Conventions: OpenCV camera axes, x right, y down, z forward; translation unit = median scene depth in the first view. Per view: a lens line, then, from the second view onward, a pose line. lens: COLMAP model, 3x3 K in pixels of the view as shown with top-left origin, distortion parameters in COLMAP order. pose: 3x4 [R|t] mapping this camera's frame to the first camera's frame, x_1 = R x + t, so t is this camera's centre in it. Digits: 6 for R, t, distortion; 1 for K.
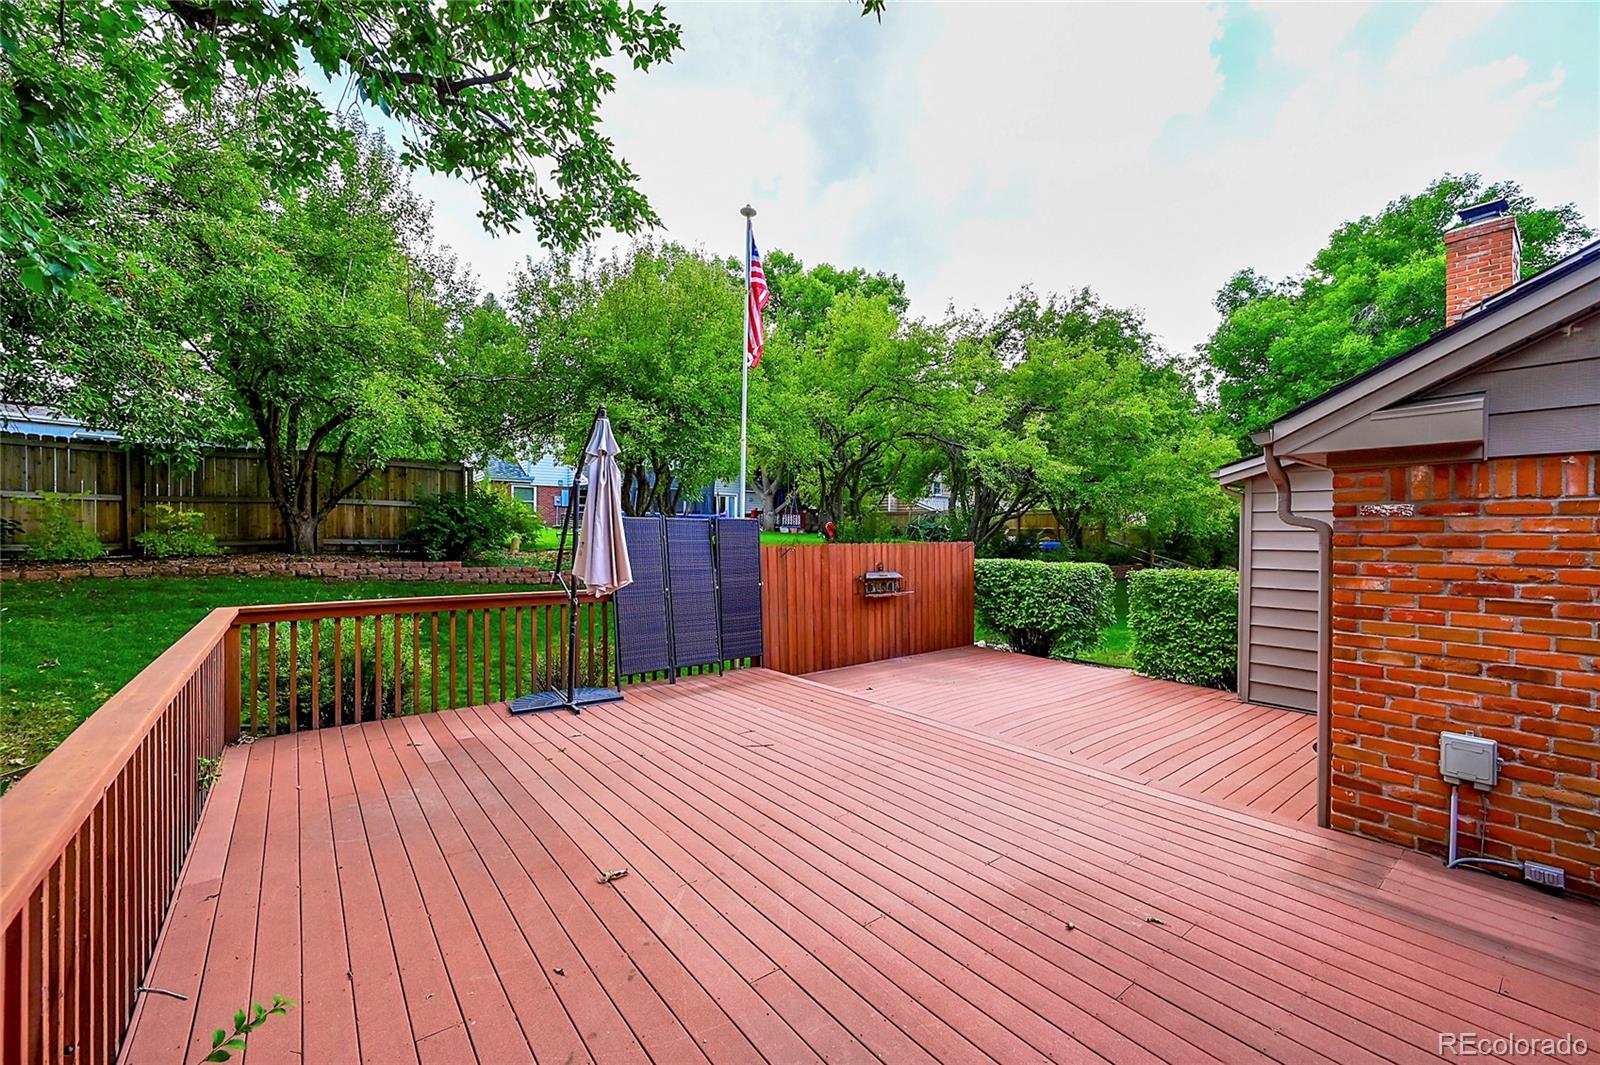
lens RADIAL K [[640.3, 0, 838.1], [0, 640.3, 545.7], [0, 0, 1]] dist [0.001284, 0.000137]
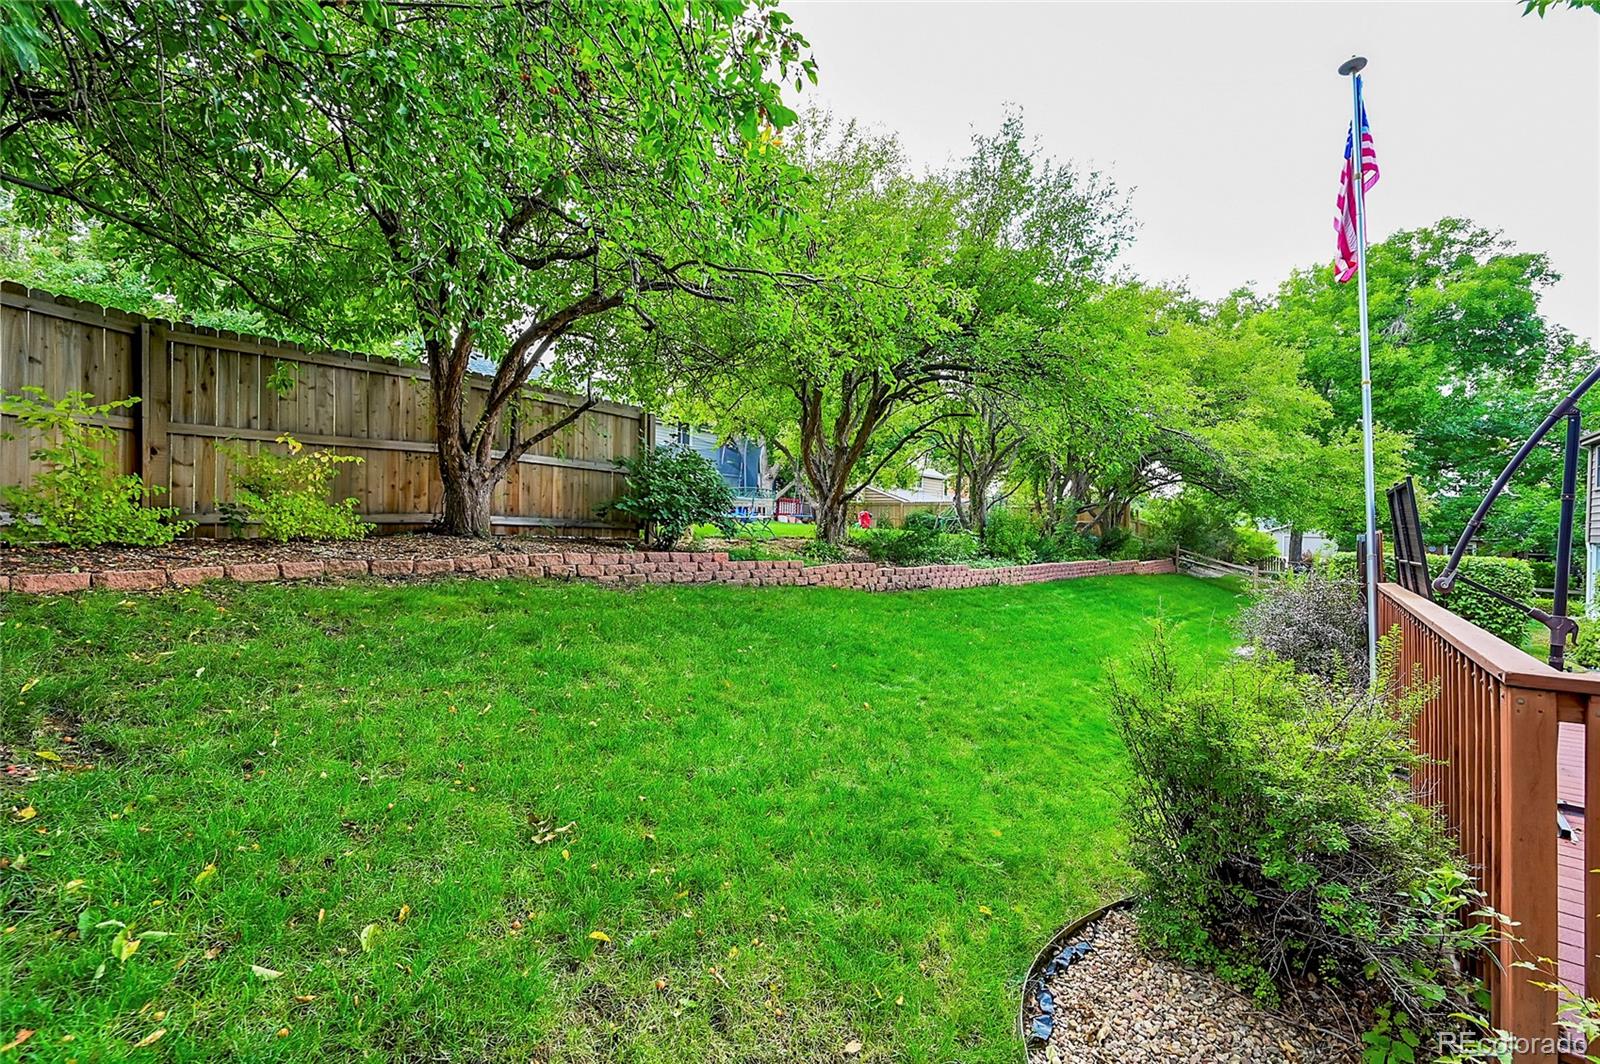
lens RADIAL K [[640.3, 0, 838.1], [0, 640.3, 545.2], [0, 0, 1]] dist [0.001284, 0.000137]
pose [[0.963870, 0.006549, 0.266293, -0.685856], [-0.008682, 0.999939, 0.006834, 0.012457], [-0.266232, -0.008899, 0.963868, 0.353502]]
